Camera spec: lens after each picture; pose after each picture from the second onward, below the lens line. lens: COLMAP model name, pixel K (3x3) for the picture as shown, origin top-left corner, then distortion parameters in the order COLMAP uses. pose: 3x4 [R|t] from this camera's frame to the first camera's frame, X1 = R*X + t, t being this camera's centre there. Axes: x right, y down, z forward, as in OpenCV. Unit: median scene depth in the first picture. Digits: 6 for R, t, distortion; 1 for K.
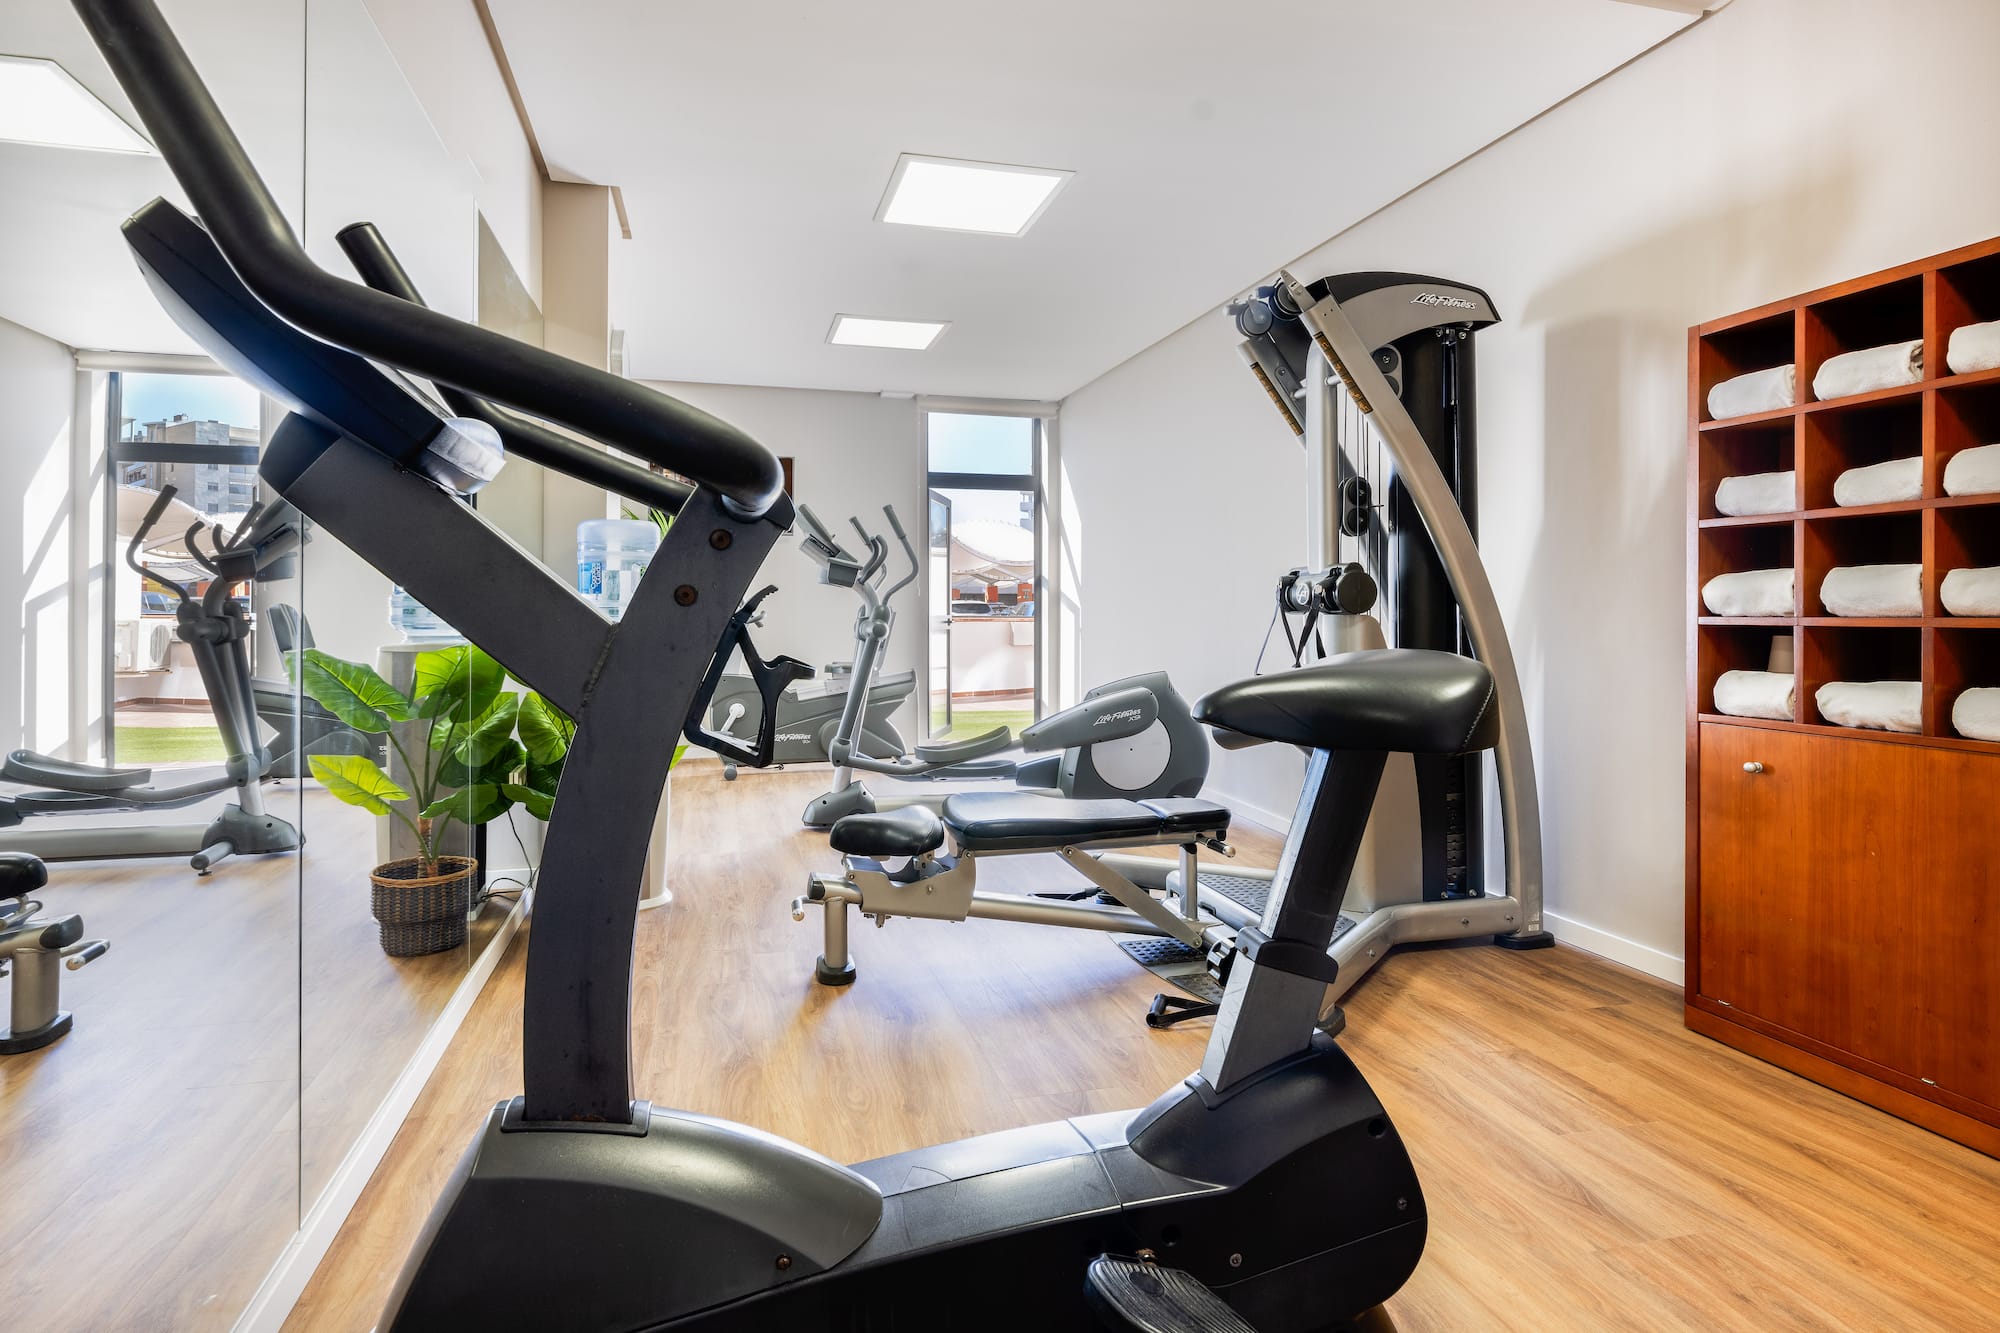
lens RADIAL K [[1995.2, 0, 981.2], [0, 1995.2, 657.8], [0, 0, 1]] dist [-0.000220, 0.006173]
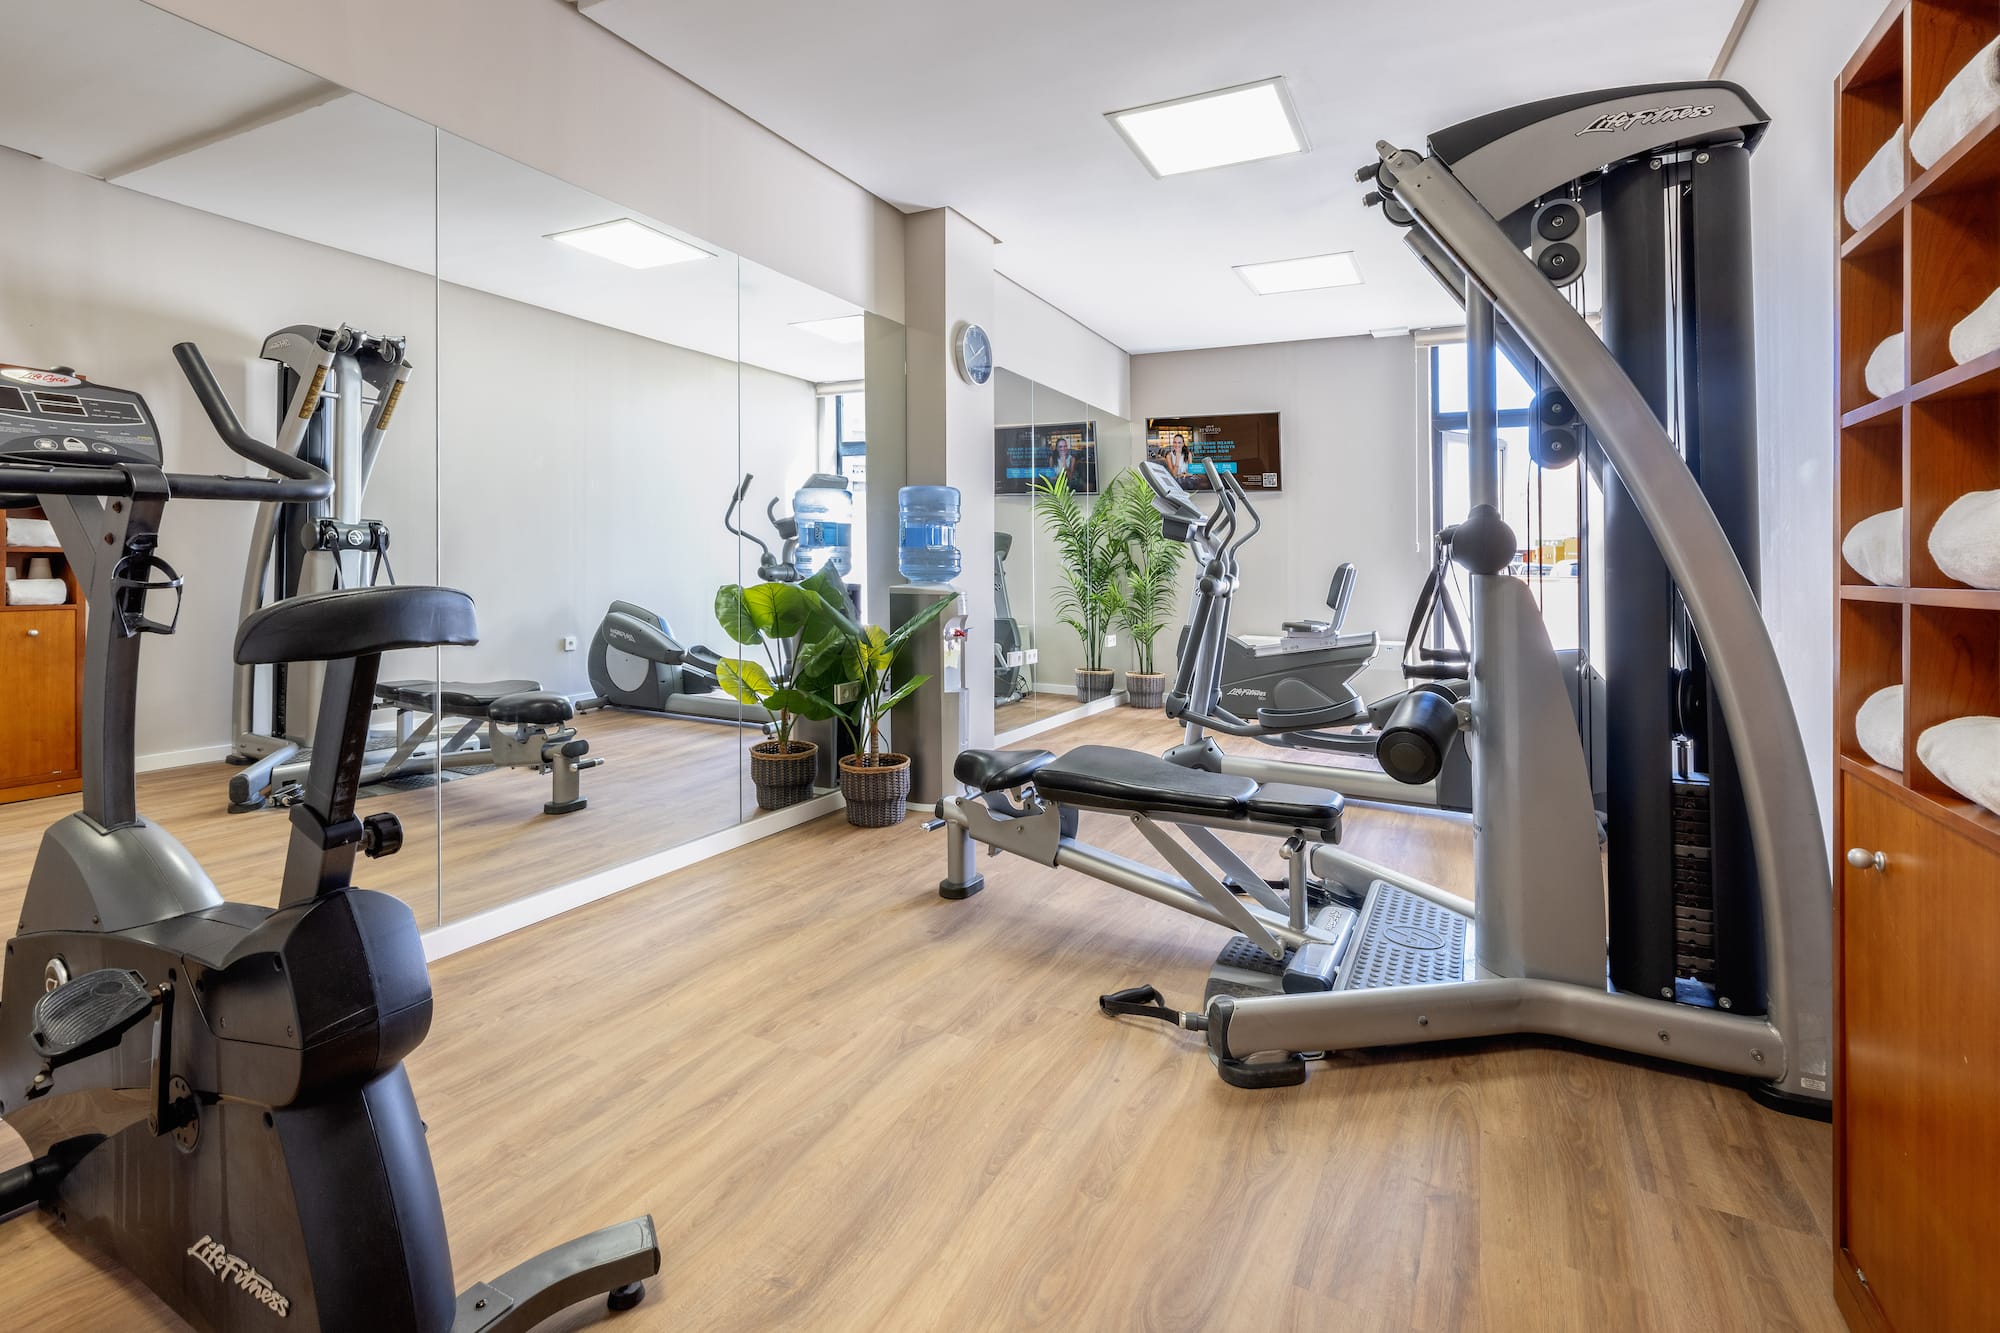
lens RADIAL K [[1995.2, 0, 981.2], [0, 1995.2, 657.8], [0, 0, 1]] dist [-0.000220, 0.006173]
pose [[0.255079, 0.049835, -0.965635, 0.880665], [-0.037513, 0.998429, 0.041618, -0.014860], [0.966192, 0.025608, 0.256547, 0.641754]]
